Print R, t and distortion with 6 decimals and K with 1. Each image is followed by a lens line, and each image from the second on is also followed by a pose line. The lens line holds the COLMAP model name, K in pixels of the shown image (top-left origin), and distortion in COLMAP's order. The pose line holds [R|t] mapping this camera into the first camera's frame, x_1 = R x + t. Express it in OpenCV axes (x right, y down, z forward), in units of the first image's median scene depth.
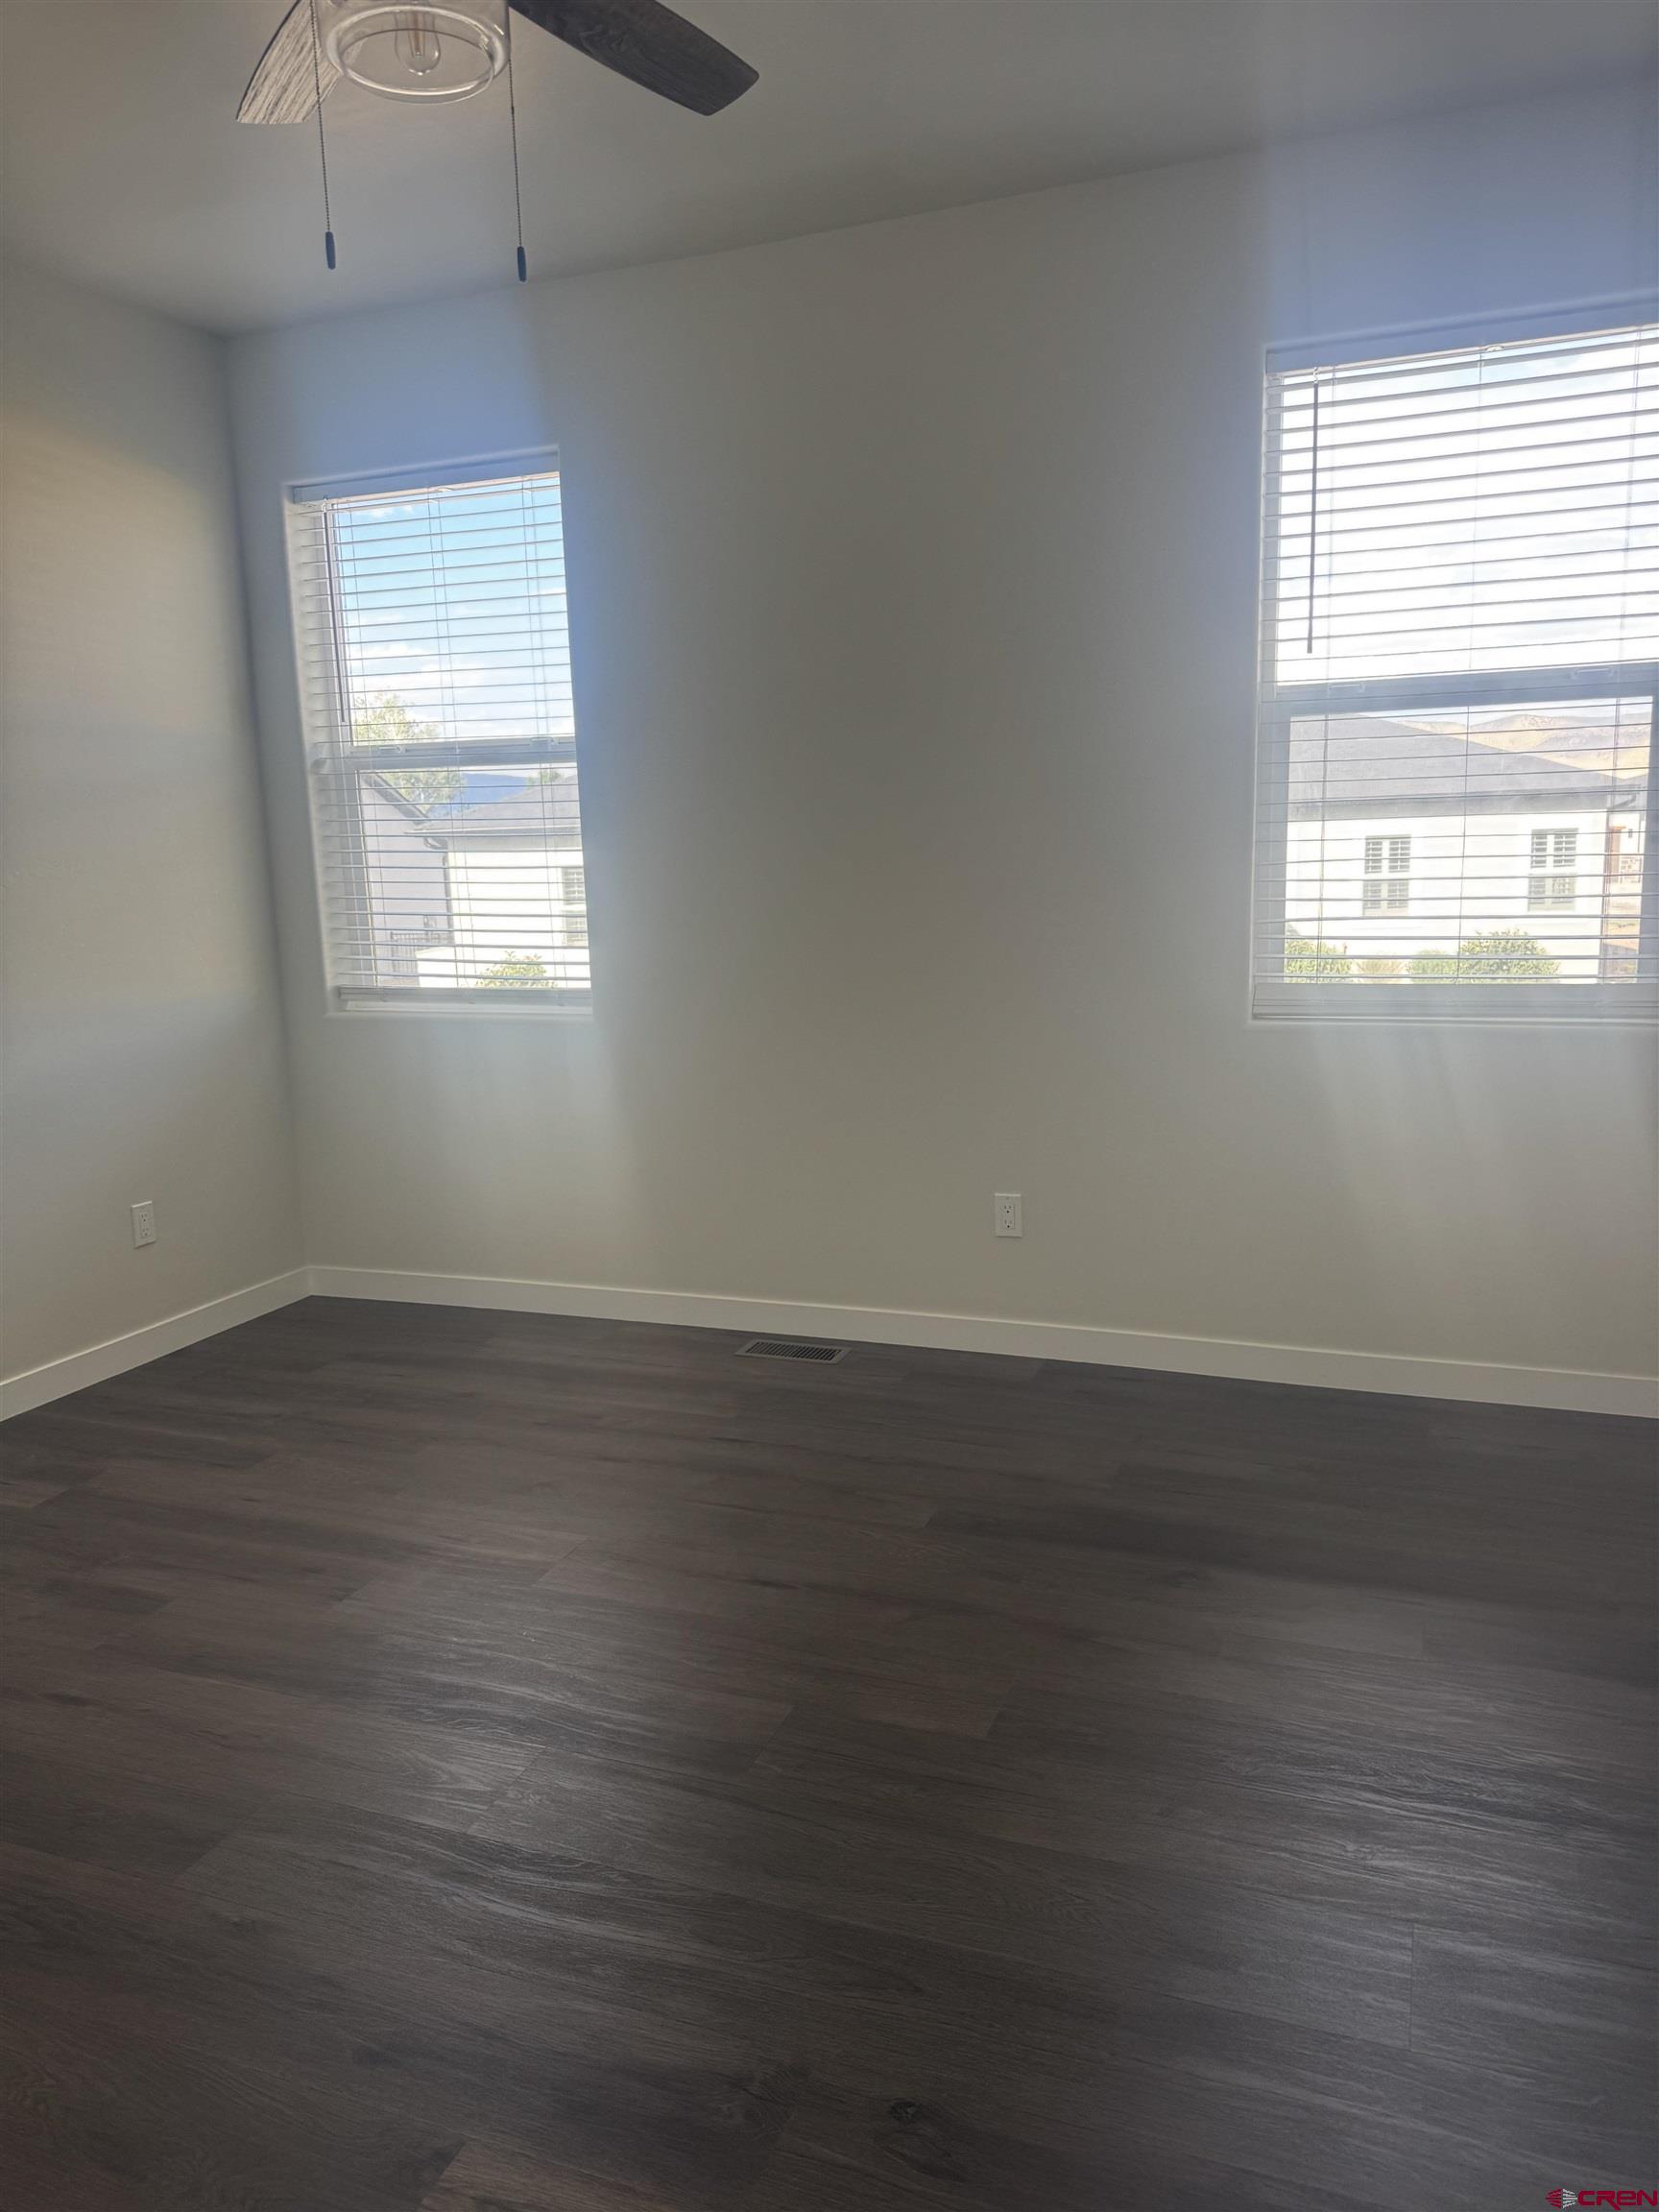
lens RADIAL K [[1570.0, 0, 828.7], [0, 1570.0, 1108.1], [0, 0, 1]] dist [0.033359, -0.027970]
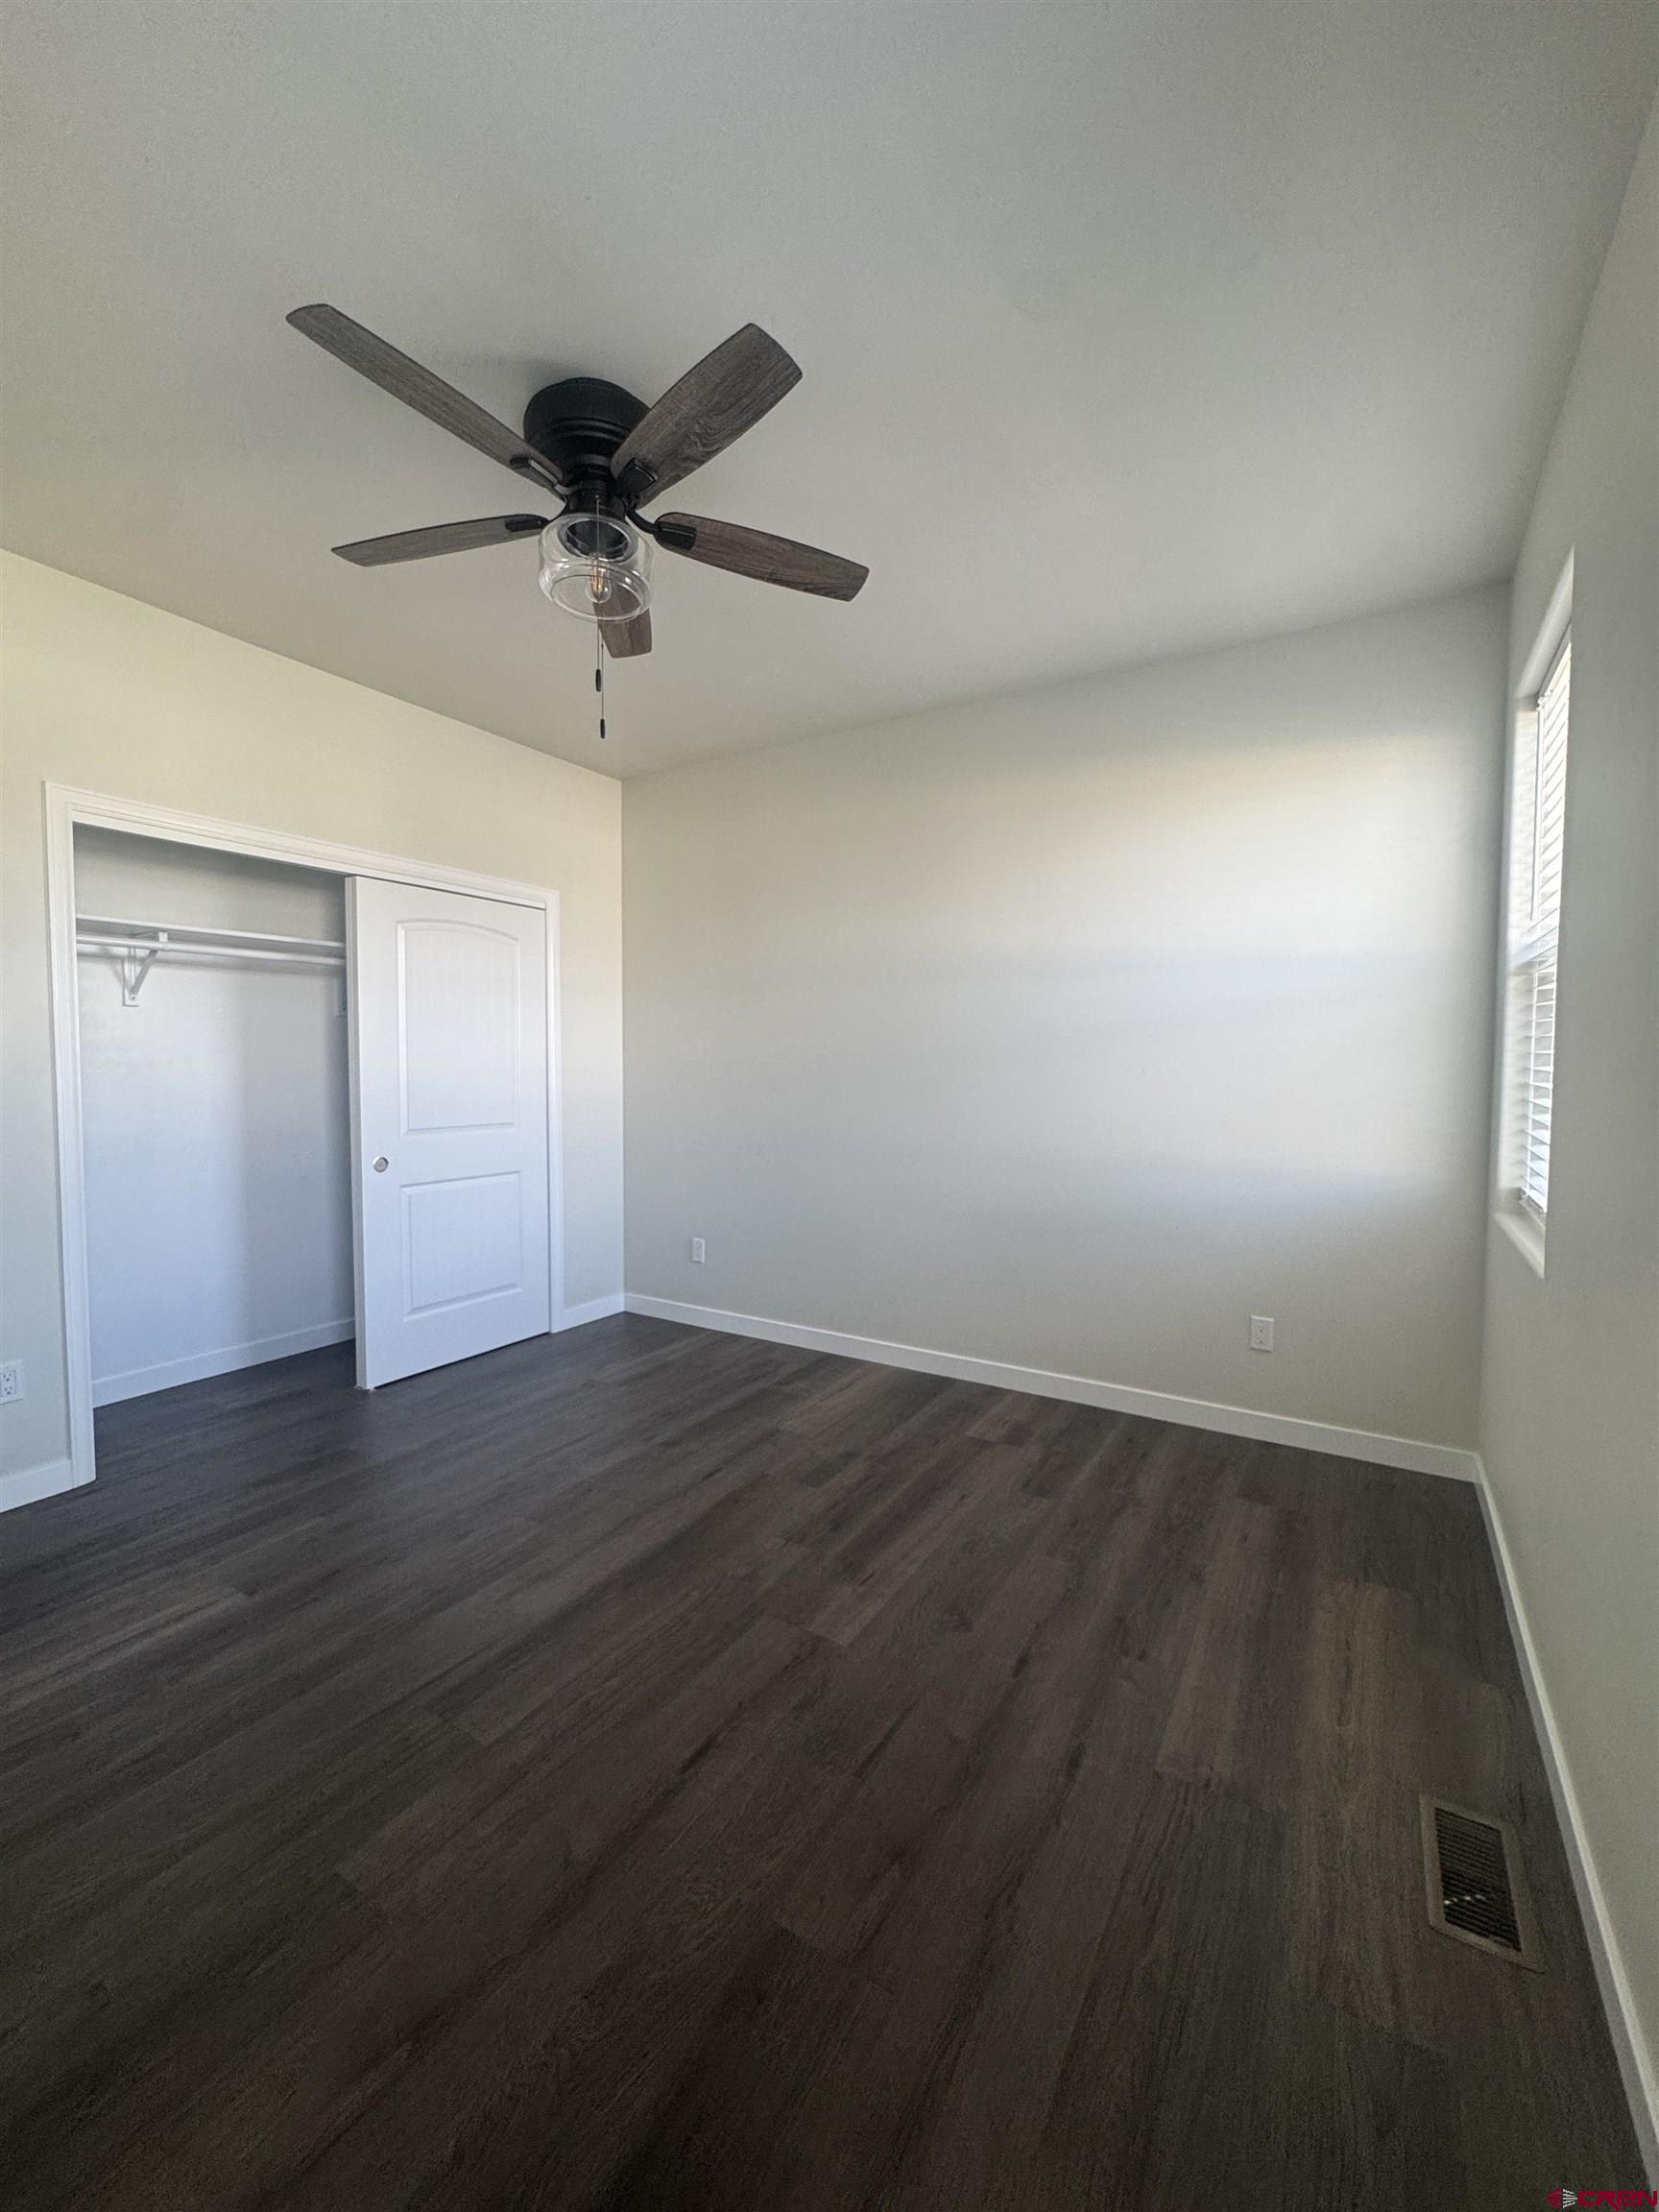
lens RADIAL K [[883.1, 0, 813.7], [0, 883.1, 1101.1], [0, 0, 1]] dist [-0.007112, 0.000934]
pose [[-0.179239, 0.075152, -0.980931, 0.403350], [-0.157805, 0.981971, 0.104066, -0.162687], [0.971067, 0.173448, -0.164148, 0.899248]]
